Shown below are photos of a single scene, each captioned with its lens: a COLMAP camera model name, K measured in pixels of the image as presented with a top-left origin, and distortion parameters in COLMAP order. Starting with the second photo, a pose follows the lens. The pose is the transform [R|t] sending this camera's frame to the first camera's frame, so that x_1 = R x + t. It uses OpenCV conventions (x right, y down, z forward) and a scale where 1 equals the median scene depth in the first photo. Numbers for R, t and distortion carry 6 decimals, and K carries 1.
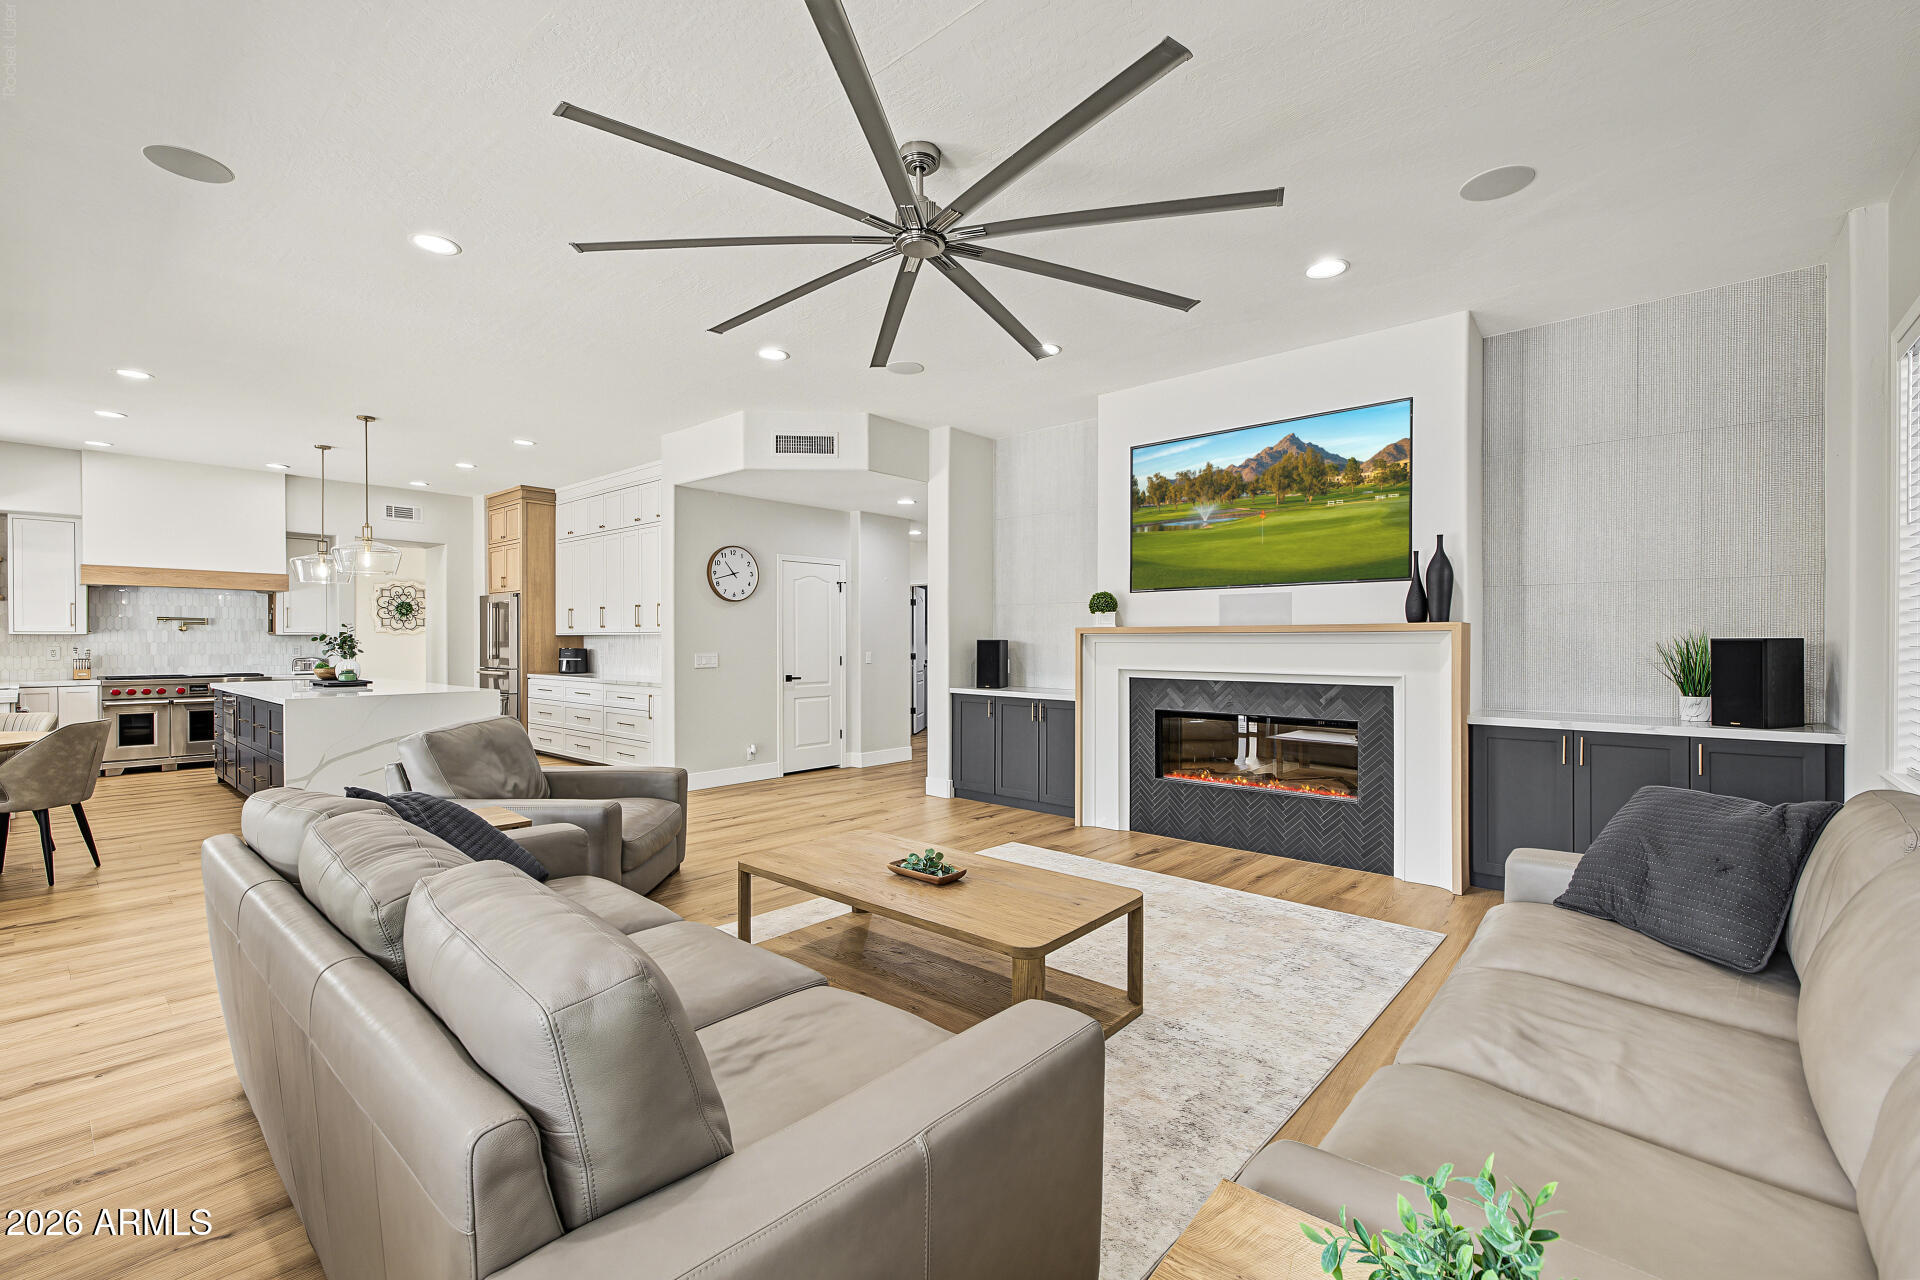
lens RADIAL K [[827.2, 0, 970.1], [0, 827.2, 646.7], [0, 0, 1]] dist [-0.003500, 0.000709]
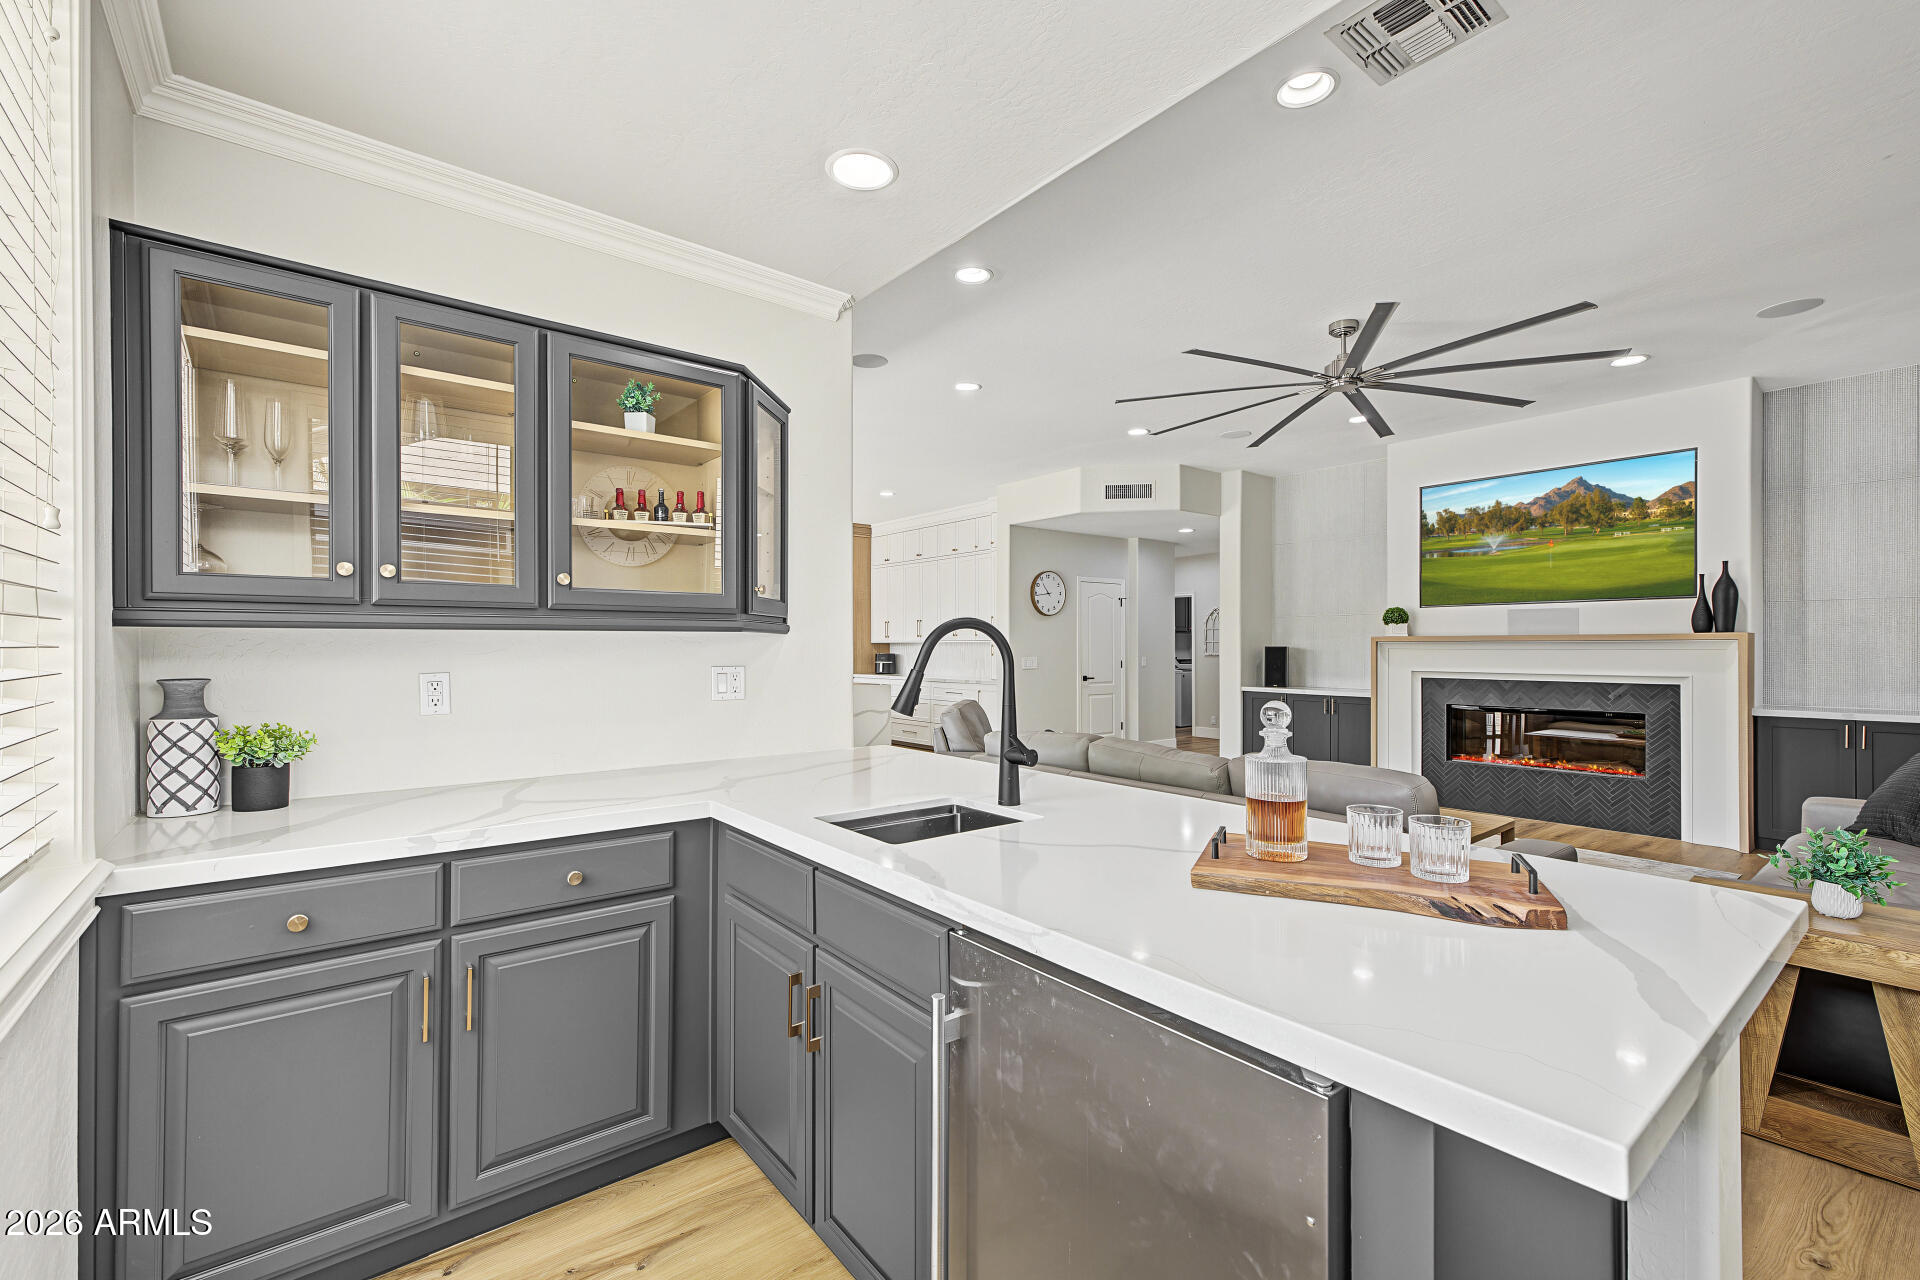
lens RADIAL K [[827.2, 0, 960.6], [0, 827.2, 650.5], [0, 0, 1]] dist [-0.003500, 0.000709]
pose [[0.982359, -0.001516, -0.186999, -0.275660], [0.001402, 0.999999, -0.000742, -0.002912], [0.186999, 0.000467, 0.982360, -0.359980]]
